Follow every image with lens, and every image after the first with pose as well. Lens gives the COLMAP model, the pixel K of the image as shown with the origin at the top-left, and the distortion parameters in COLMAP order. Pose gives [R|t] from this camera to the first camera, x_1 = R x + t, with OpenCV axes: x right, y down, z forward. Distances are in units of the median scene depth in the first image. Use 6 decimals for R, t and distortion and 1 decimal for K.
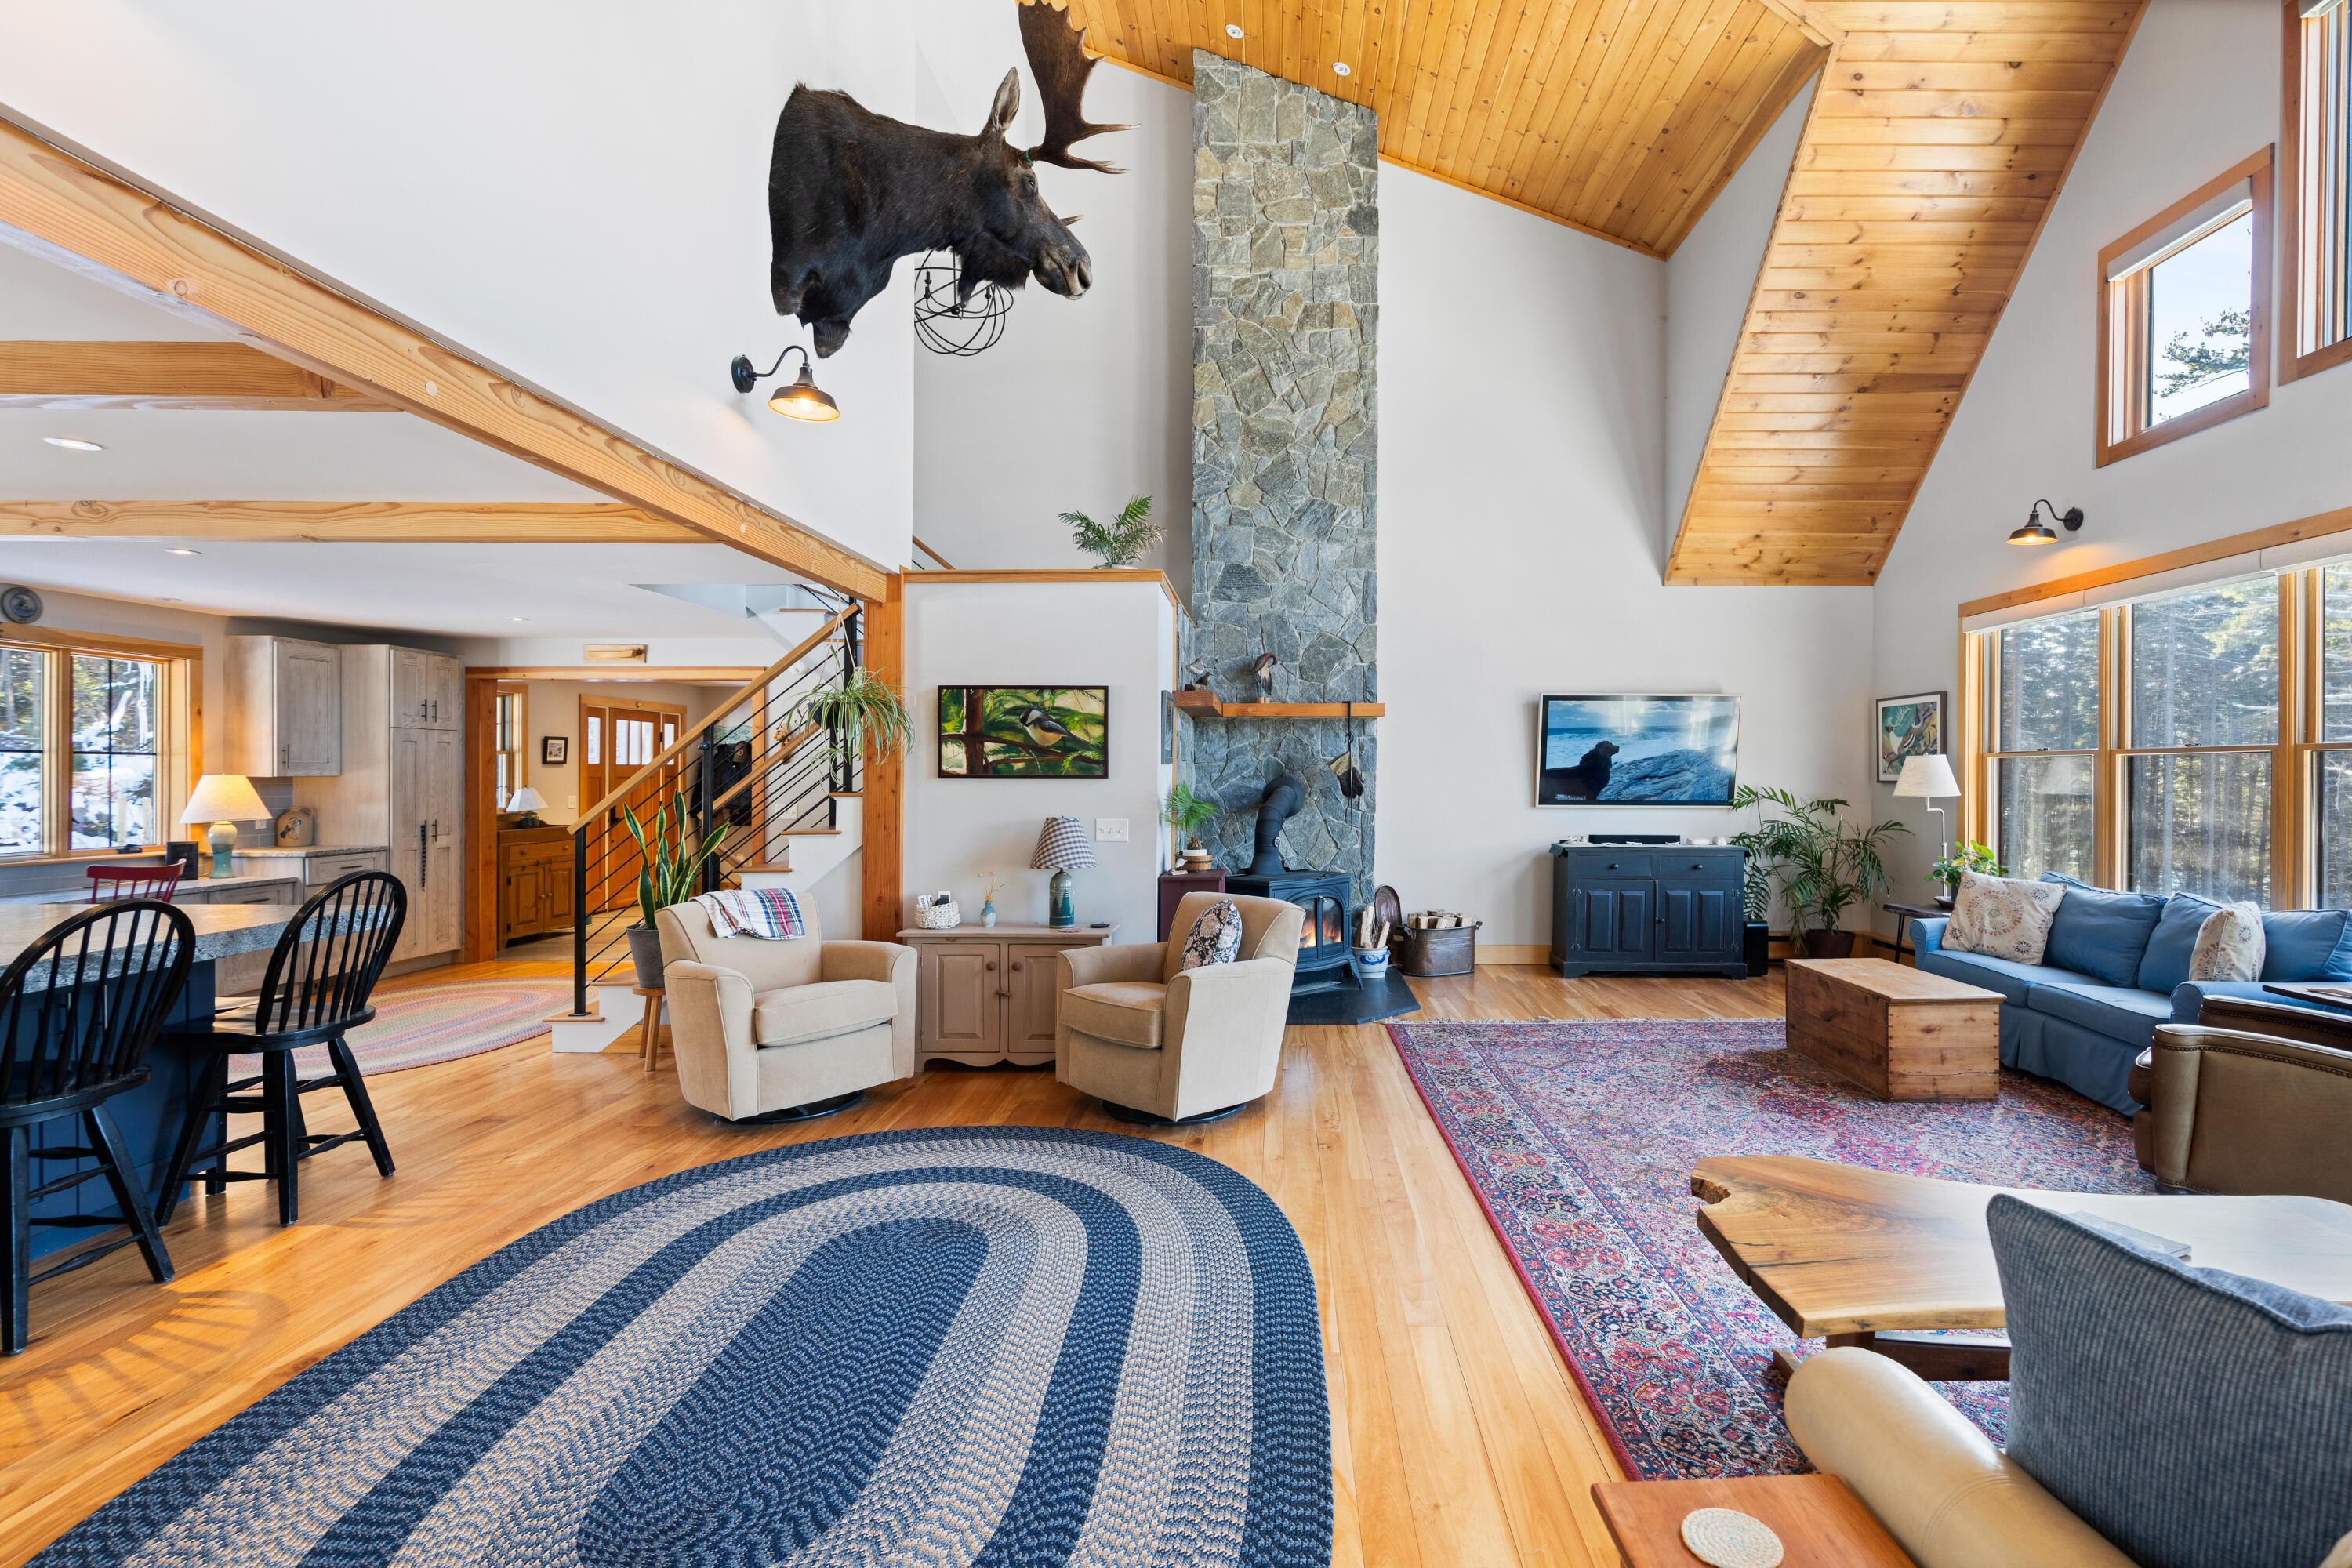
lens RADIAL K [[1085.3, 0, 1296.9], [0, 1085.3, 776.7], [0, 0, 1]] dist [-0.010663, 0.004257]
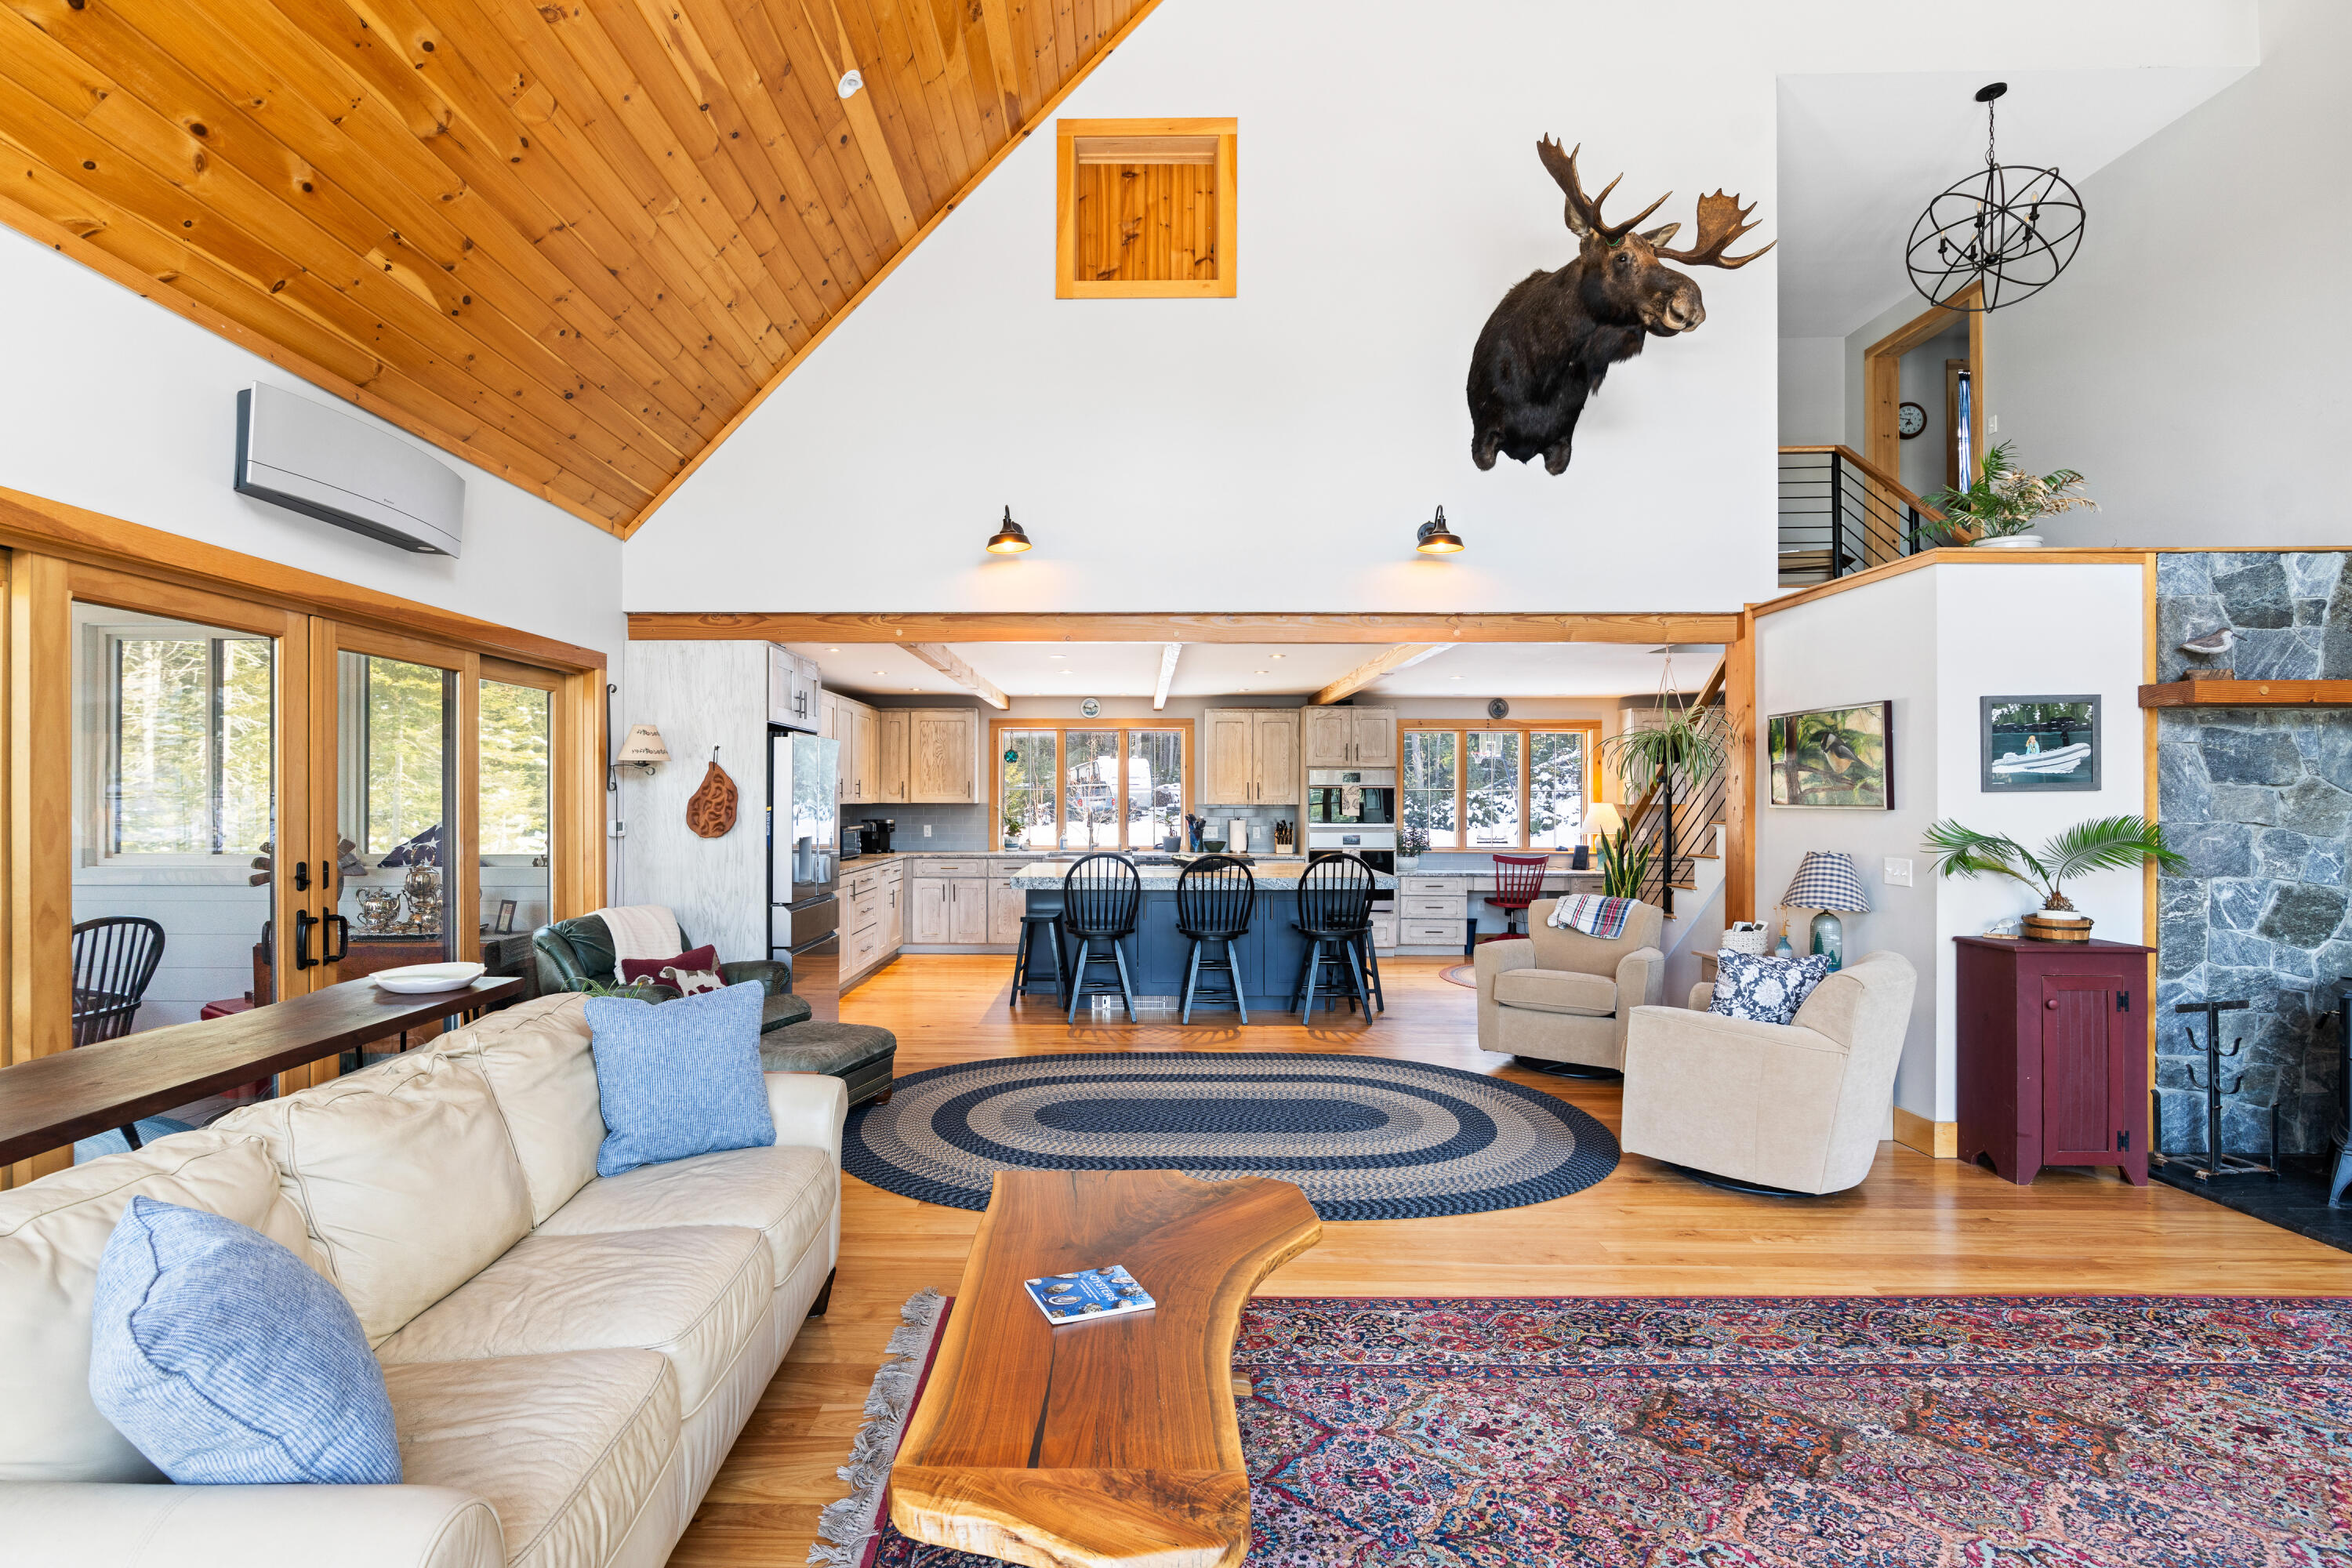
lens RADIAL K [[1085.3, 0, 1099.2], [0, 1085.3, 781.8], [0, 0, 1]] dist [-0.010663, 0.004257]
pose [[-0.033574, -0.016658, -0.999297, 0.492058], [-0.004830, 0.999852, -0.016505, -0.002439], [0.999425, 0.004273, -0.033650, 0.297868]]
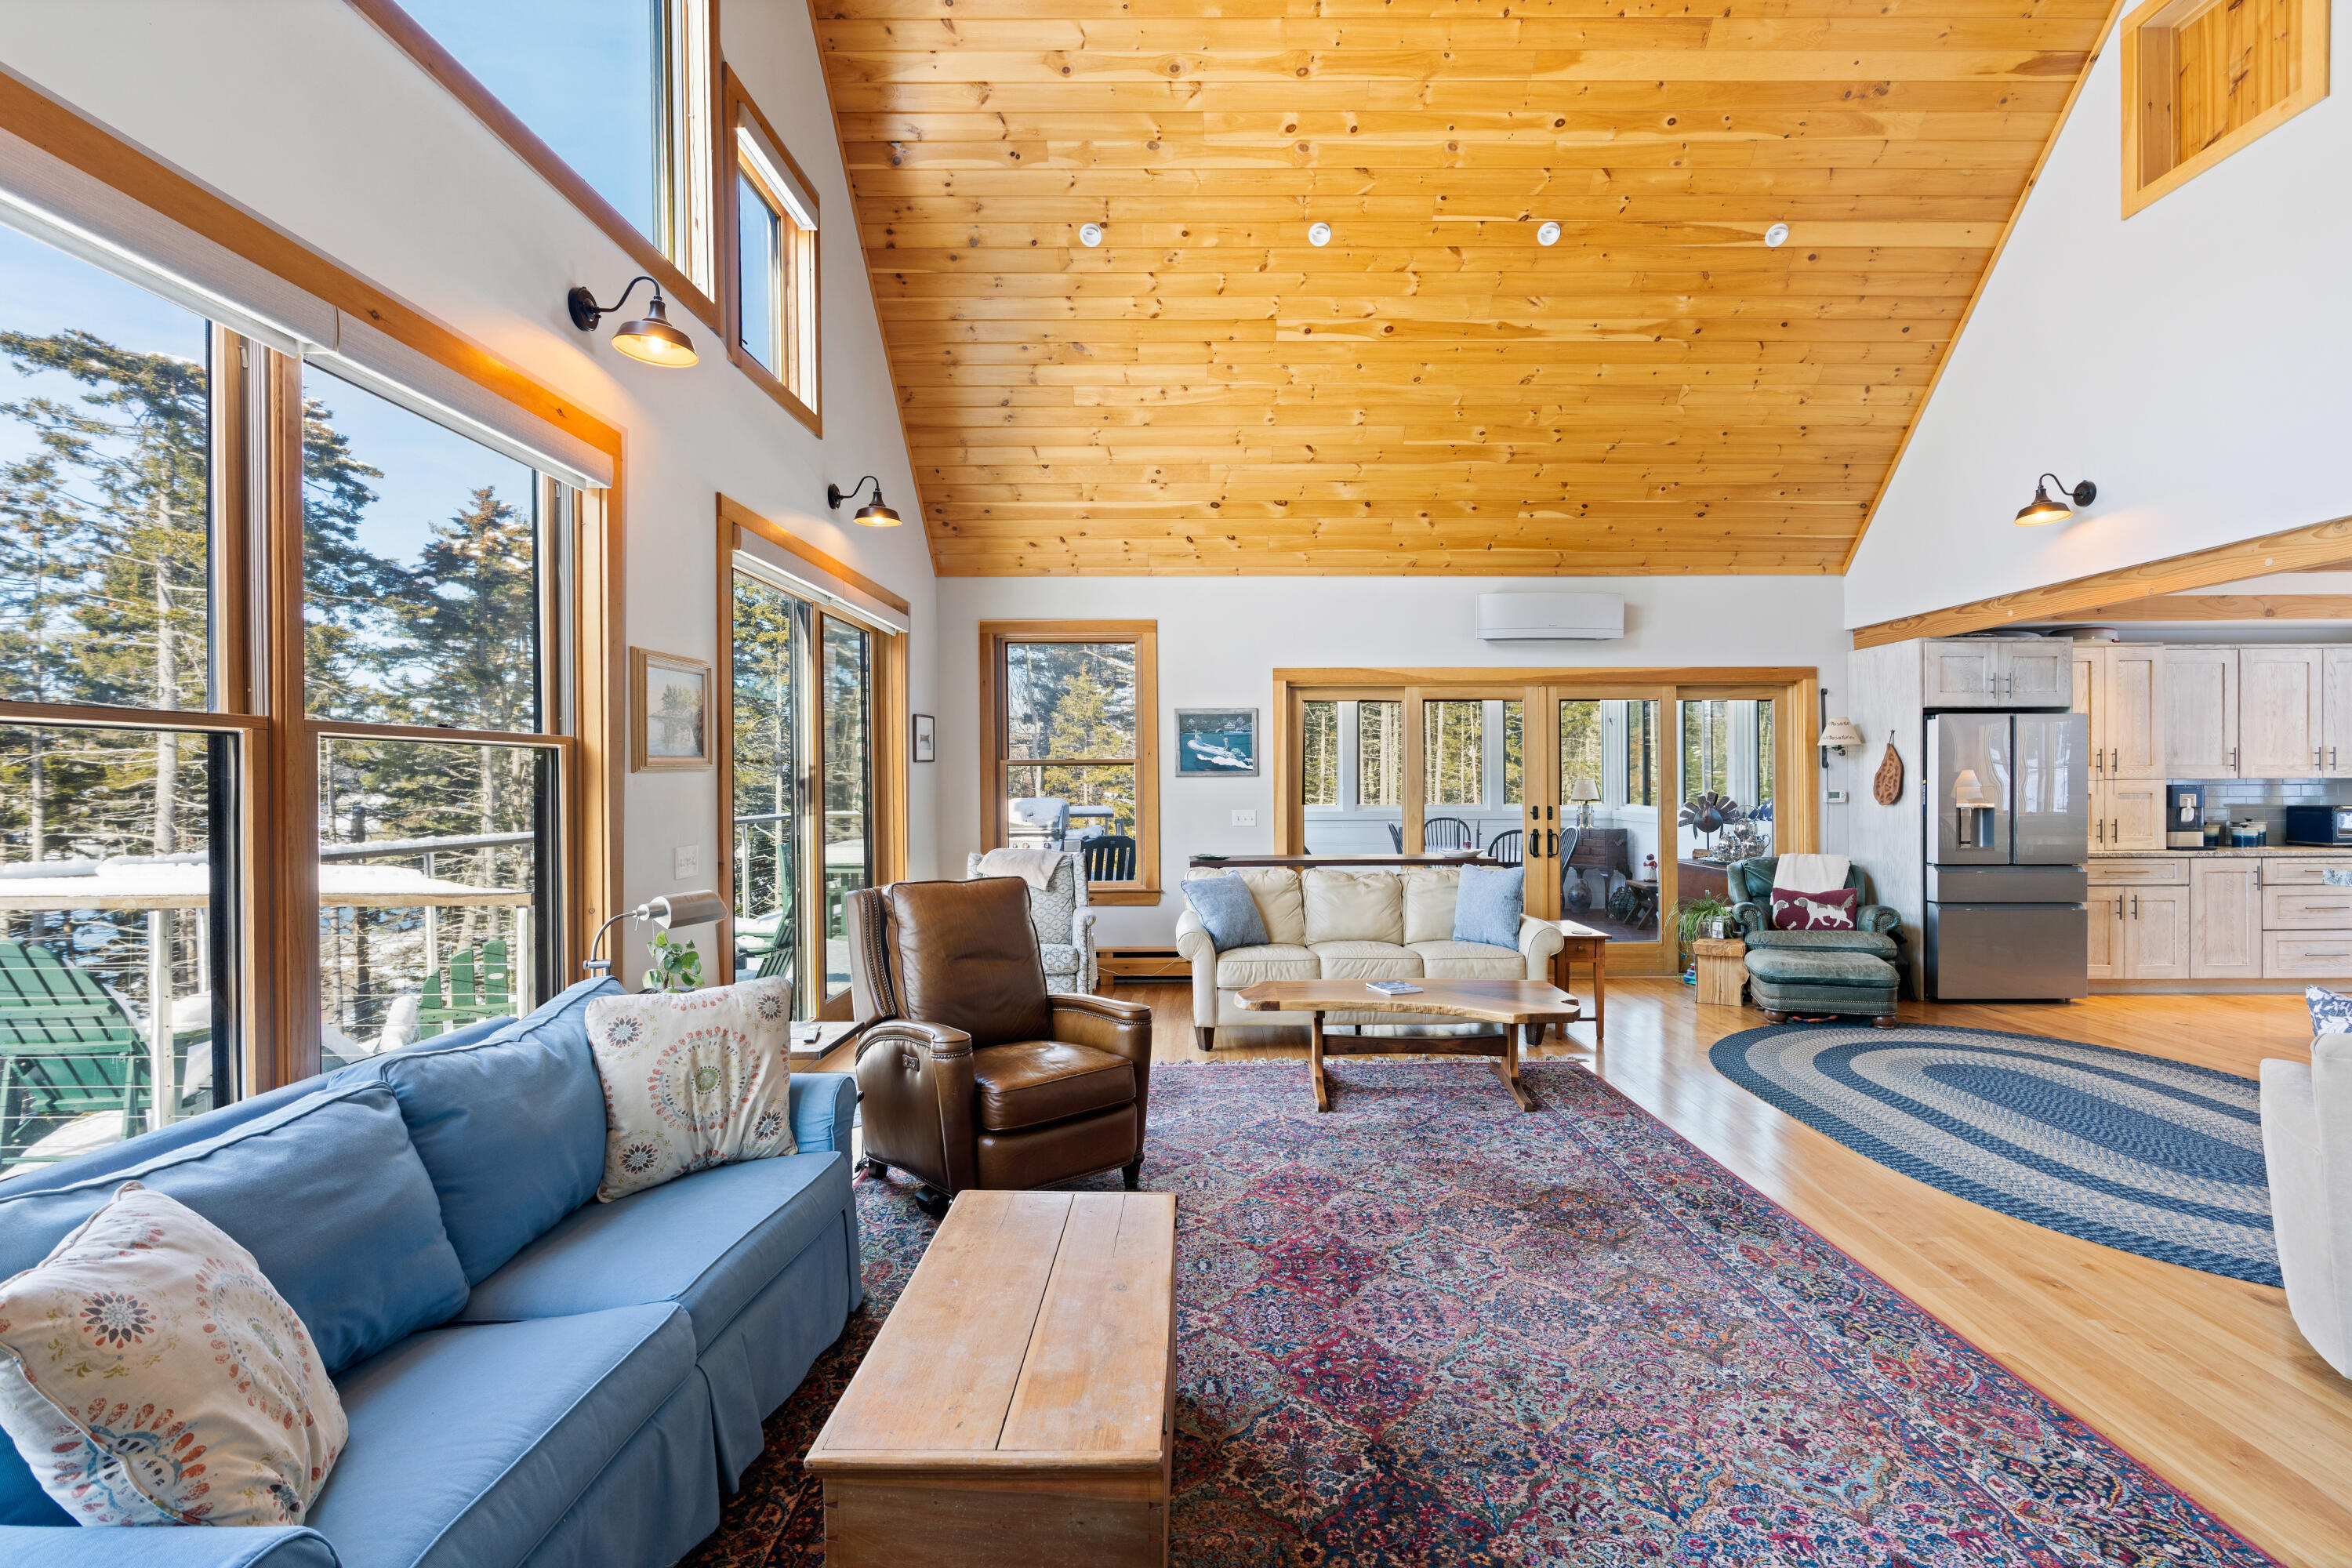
lens RADIAL K [[1085.3, 0, 1219.8], [0, 1085.3, 781.2], [0, 0, 1]] dist [-0.010663, 0.004257]
pose [[-0.999991, 0.003994, 0.001739, 0.316422], [0.004004, 0.999977, 0.005508, -0.002625], [-0.001717, 0.005515, -0.999983, 0.926365]]
